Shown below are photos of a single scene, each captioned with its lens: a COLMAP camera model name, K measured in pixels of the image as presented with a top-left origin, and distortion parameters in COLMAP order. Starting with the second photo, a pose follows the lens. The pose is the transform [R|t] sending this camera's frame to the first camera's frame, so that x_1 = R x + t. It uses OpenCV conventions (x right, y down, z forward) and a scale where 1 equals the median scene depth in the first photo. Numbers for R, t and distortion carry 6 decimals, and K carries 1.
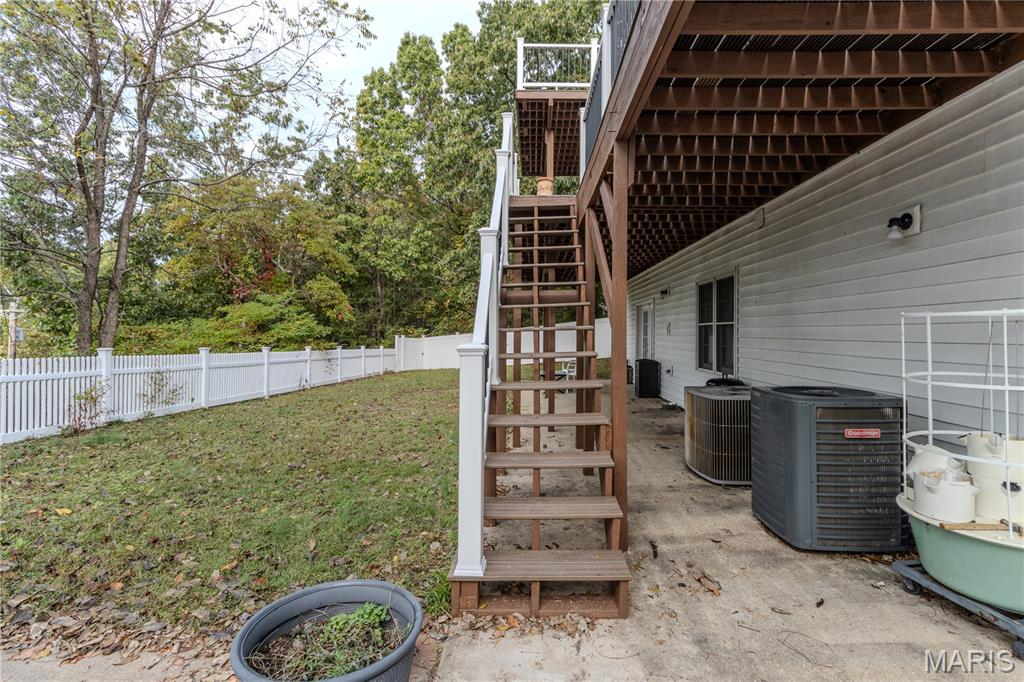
lens RADIAL K [[473.8, 0, 517.5], [0, 473.8, 332.2], [0, 0, 1]] dist [0.002831, -0.000241]
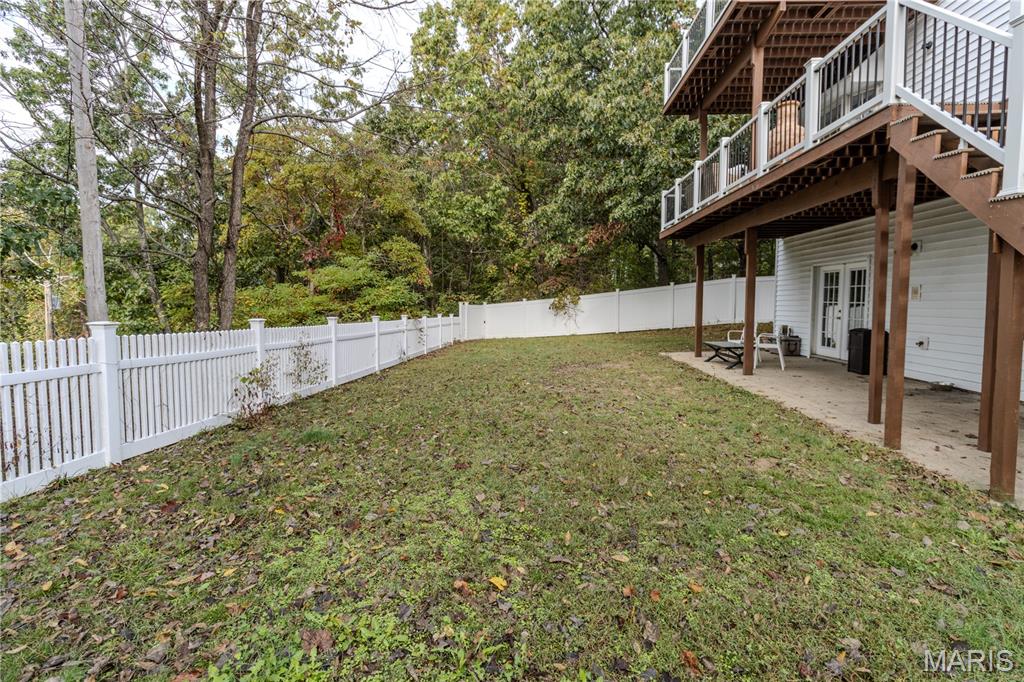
lens RADIAL K [[484.3, 0, 519.8], [0, 484.3, 330.9], [0, 0, 1]] dist [0.002703, -0.000734]
pose [[0.999921, -0.003155, -0.012199, -0.146689], [0.003950, 0.997832, 0.065698, 0.000877], [0.011965, -0.065741, 0.997765, 0.059774]]
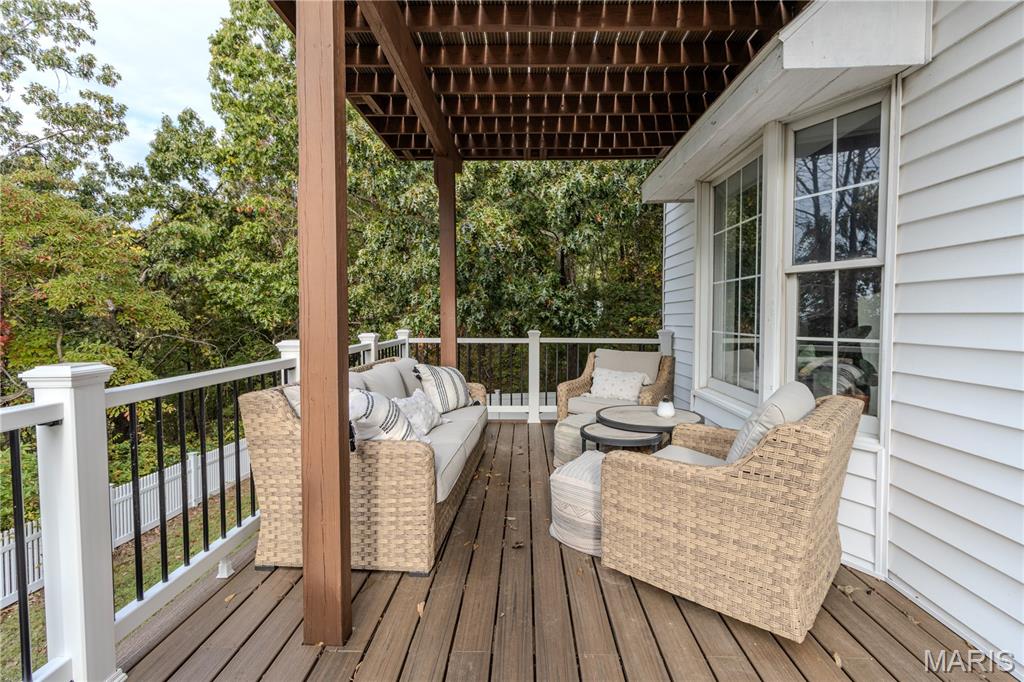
lens RADIAL K [[477.8, 0, 523.6], [0, 477.8, 339.7], [0, 0, 1]] dist [-0.000263, -0.000602]
pose [[0.999526, -0.011950, 0.028384, 0.060126], [0.010421, 0.998517, 0.053428, -0.126738], [-0.028980, -0.053106, 0.998168, 0.369961]]
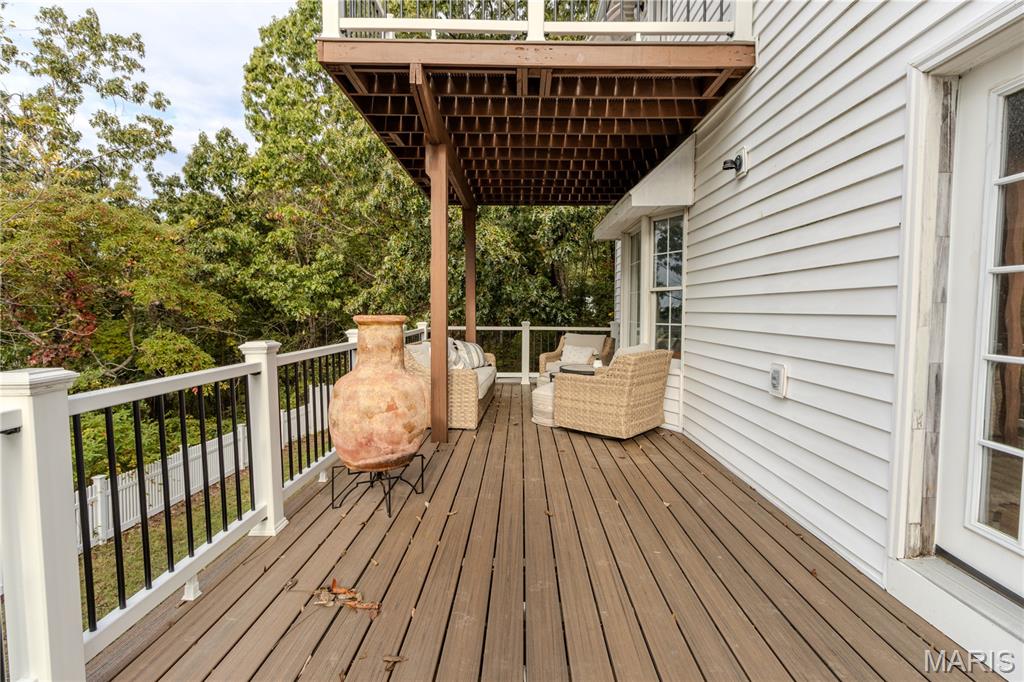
lens RADIAL K [[484.3, 0, 519.8], [0, 484.3, 330.9], [0, 0, 1]] dist [0.002703, -0.000734]
pose [[0.999451, -0.007176, 0.032335, 0.056469], [0.005694, 0.998939, 0.045695, -0.127888], [-0.032629, -0.045485, 0.998432, 0.258912]]
